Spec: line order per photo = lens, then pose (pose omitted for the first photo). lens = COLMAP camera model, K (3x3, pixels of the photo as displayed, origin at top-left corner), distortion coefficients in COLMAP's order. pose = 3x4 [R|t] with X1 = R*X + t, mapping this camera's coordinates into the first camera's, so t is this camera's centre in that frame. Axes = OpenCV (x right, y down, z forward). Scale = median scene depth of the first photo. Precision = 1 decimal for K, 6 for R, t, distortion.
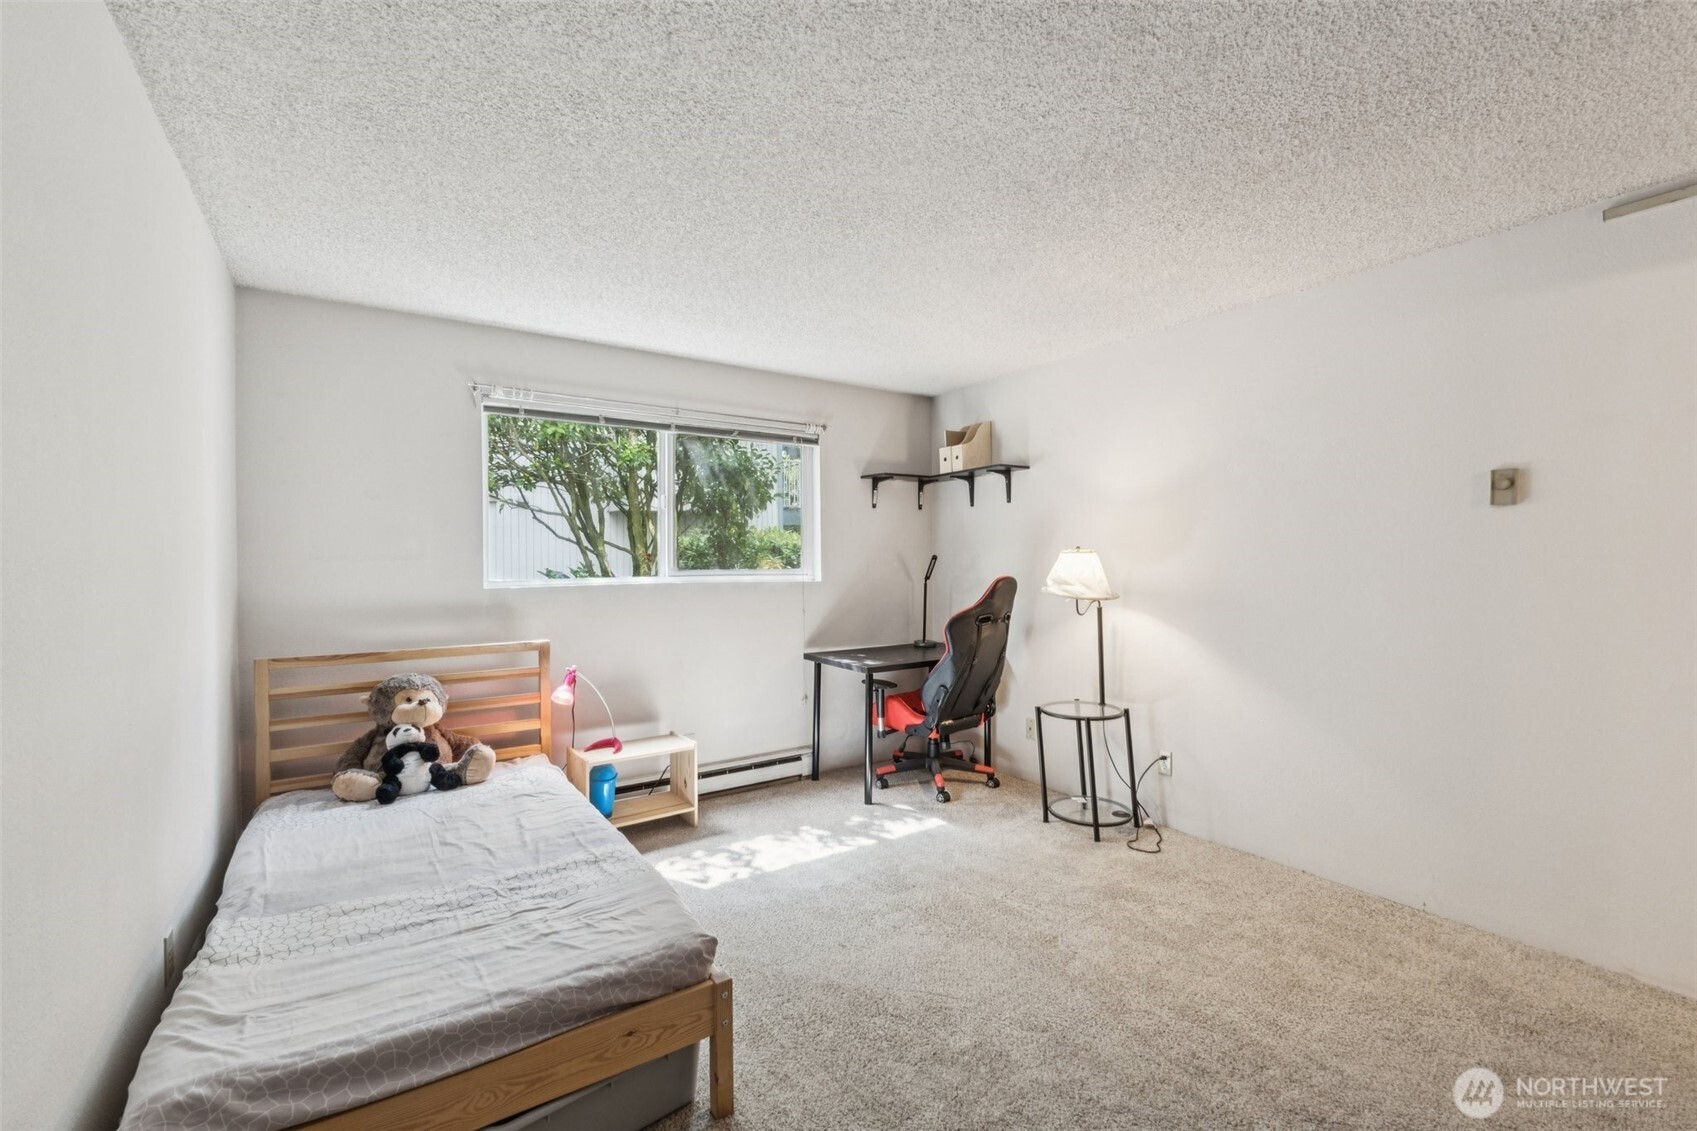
lens RADIAL K [[712.5, 0, 855.3], [0, 712.5, 562.9], [0, 0, 1]] dist [-0.009942, 0.000437]
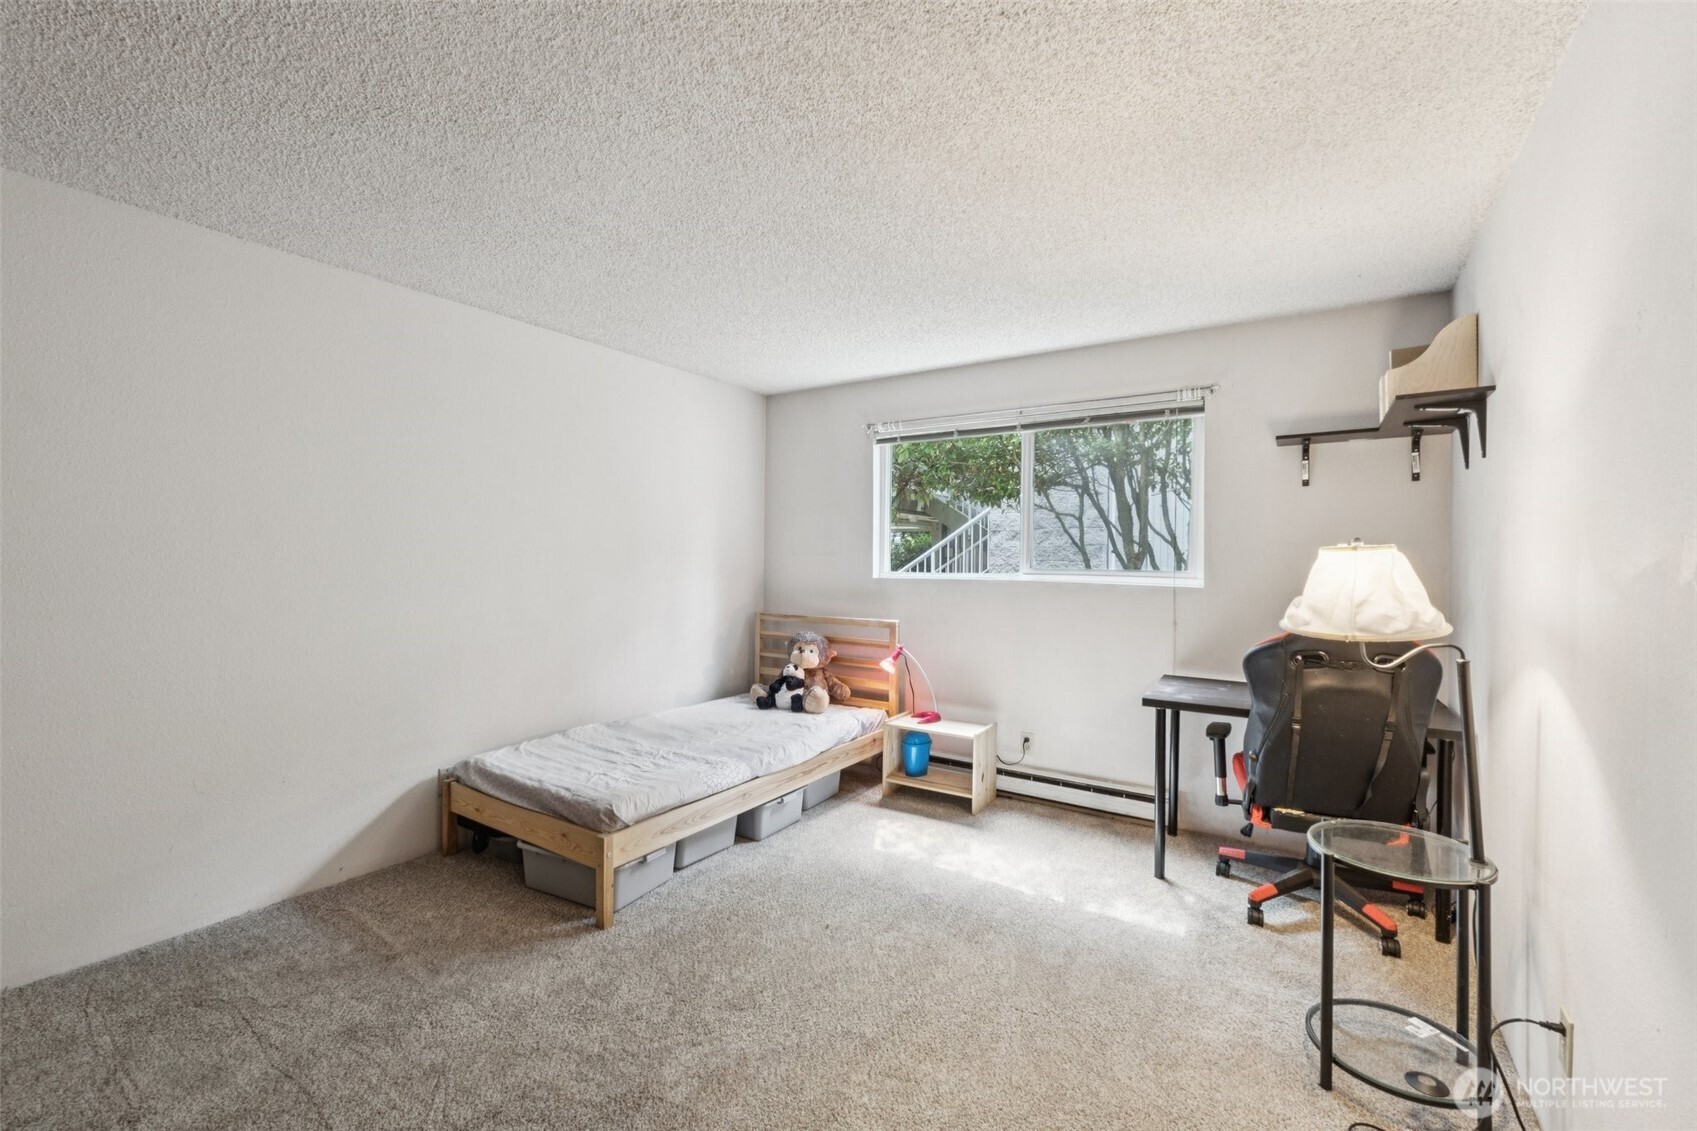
lens RADIAL K [[712.5, 0, 854.3], [0, 712.5, 559.9], [0, 0, 1]] dist [-0.009942, 0.000437]
pose [[0.371151, 0.010371, -0.928515, 0.666793], [-0.013293, 0.999895, 0.005855, -0.004201], [0.928477, 0.010170, 0.371250, 0.447860]]
